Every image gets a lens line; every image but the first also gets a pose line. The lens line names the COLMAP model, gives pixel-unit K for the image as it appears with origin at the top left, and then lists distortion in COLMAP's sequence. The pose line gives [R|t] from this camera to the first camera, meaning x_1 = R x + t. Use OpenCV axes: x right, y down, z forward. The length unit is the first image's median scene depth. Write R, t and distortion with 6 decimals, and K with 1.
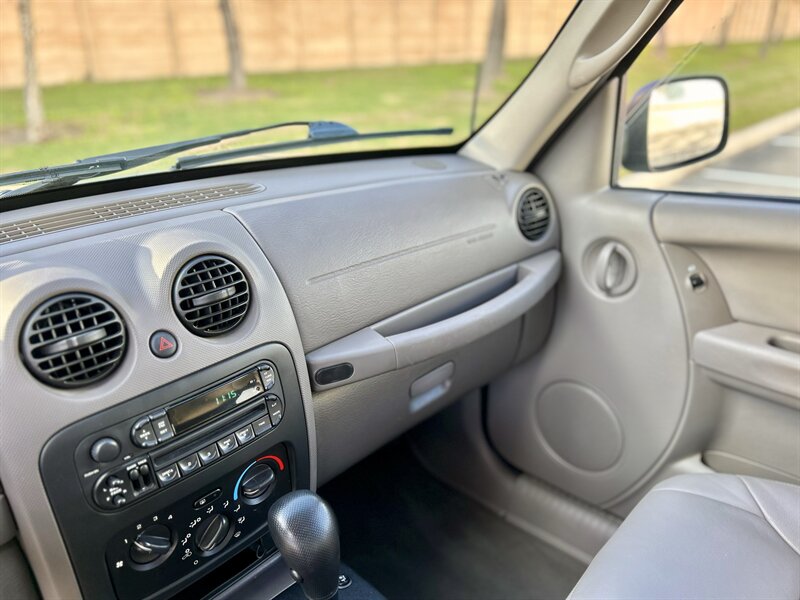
lens RADIAL K [[599.6, 0, 400.0], [0, 599.6, 296.4], [0, 0, 1]] dist [0.041587, -0.037236]
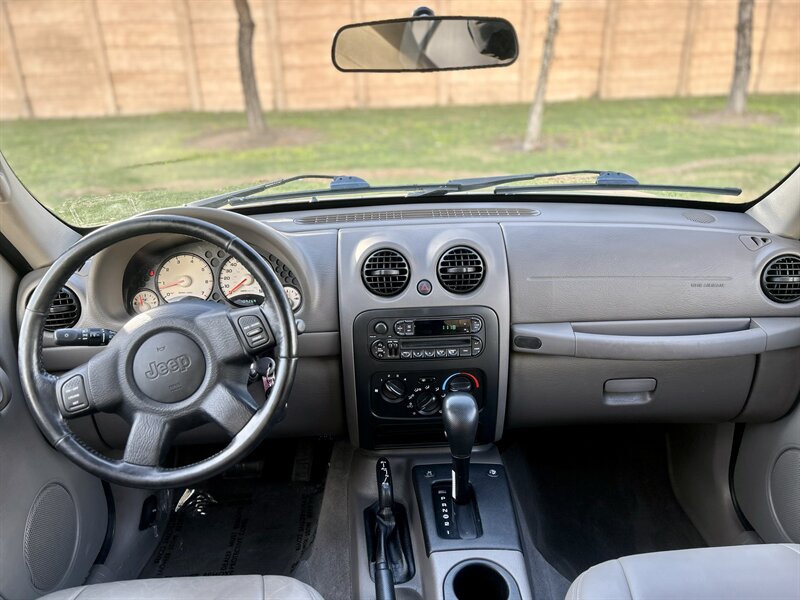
lens RADIAL K [[599.6, 0, 400.0], [0, 599.6, 296.4], [0, 0, 1]] dist [0.041587, -0.037236]
pose [[0.716752, 0.249965, -0.650987, 0.574487], [-0.264025, 0.961322, 0.078429, -0.013206], [0.645413, 0.115662, 0.755026, -0.326591]]
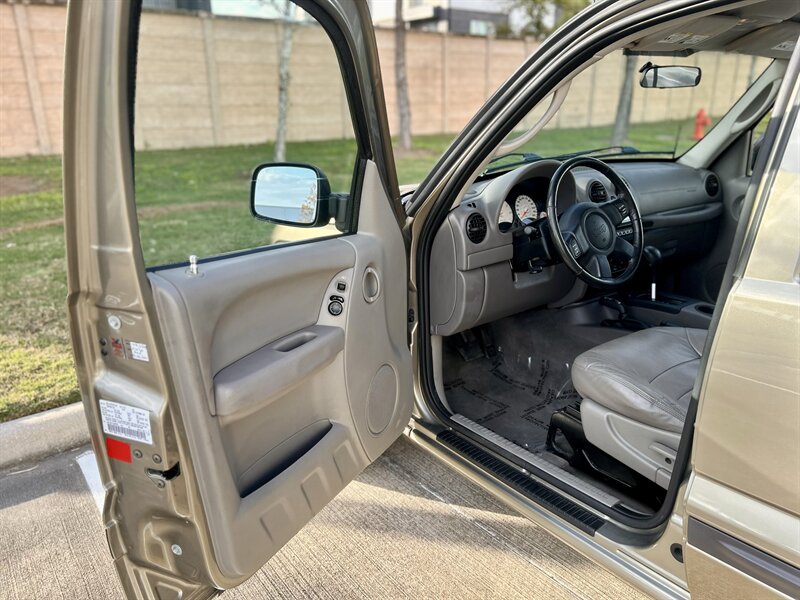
lens RADIAL K [[599.6, 0, 400.0], [0, 599.6, 296.4], [0, 0, 1]] dist [0.041587, -0.037236]
pose [[0.986341, 0.048801, -0.157320, -0.813450], [-0.063942, 0.993643, -0.092659, 0.817900], [0.151798, 0.101453, 0.983191, -2.049926]]
